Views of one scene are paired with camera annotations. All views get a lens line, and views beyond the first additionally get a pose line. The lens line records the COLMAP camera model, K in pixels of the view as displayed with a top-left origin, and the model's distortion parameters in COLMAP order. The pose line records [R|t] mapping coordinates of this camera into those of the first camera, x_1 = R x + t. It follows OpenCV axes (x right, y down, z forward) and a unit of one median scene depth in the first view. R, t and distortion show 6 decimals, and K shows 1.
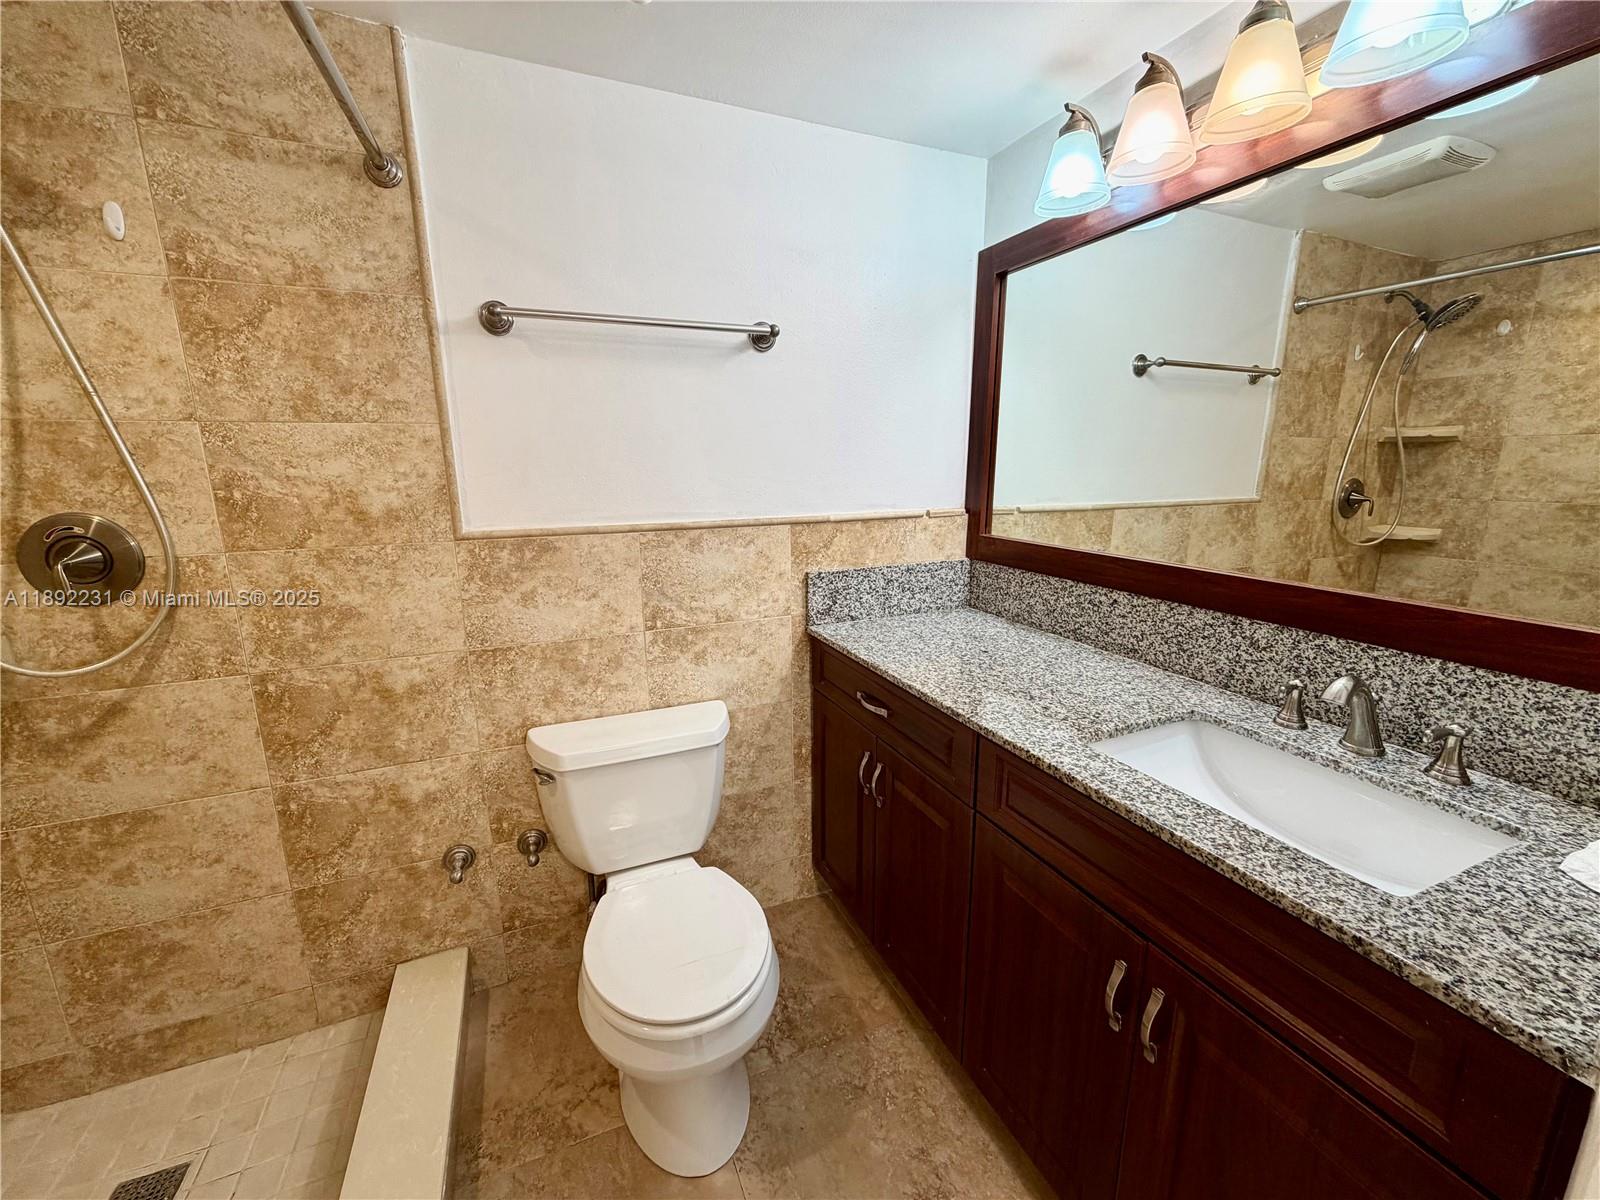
lens RADIAL K [[638.5, 0, 796.2], [0, 638.5, 599.7], [0, 0, 1]] dist [-0.000336, 0.000122]
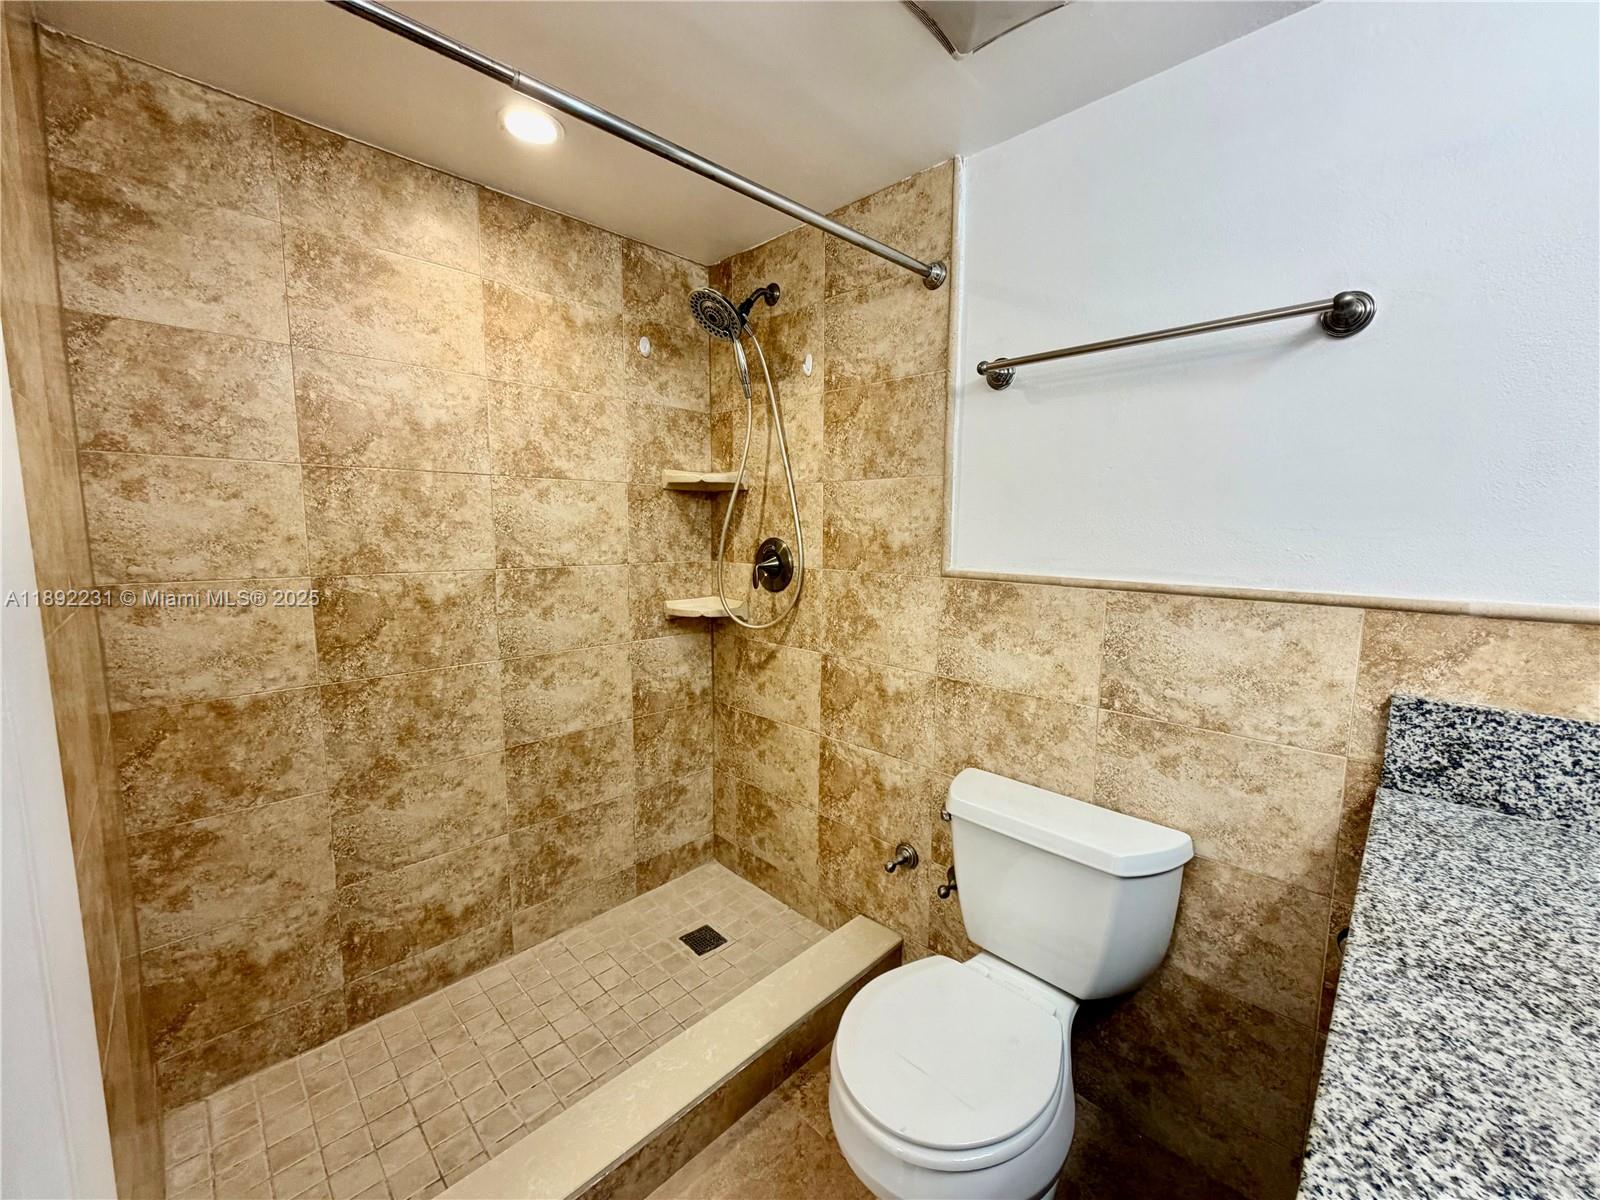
lens RADIAL K [[638.5, 0, 796.2], [0, 638.5, 599.7], [0, 0, 1]] dist [-0.000336, 0.000122]
pose [[0.375211, 0.122187, -0.918851, 0.402194], [-0.205776, 0.977519, 0.045961, -0.050239], [0.903810, 0.171832, 0.391919, 0.324524]]
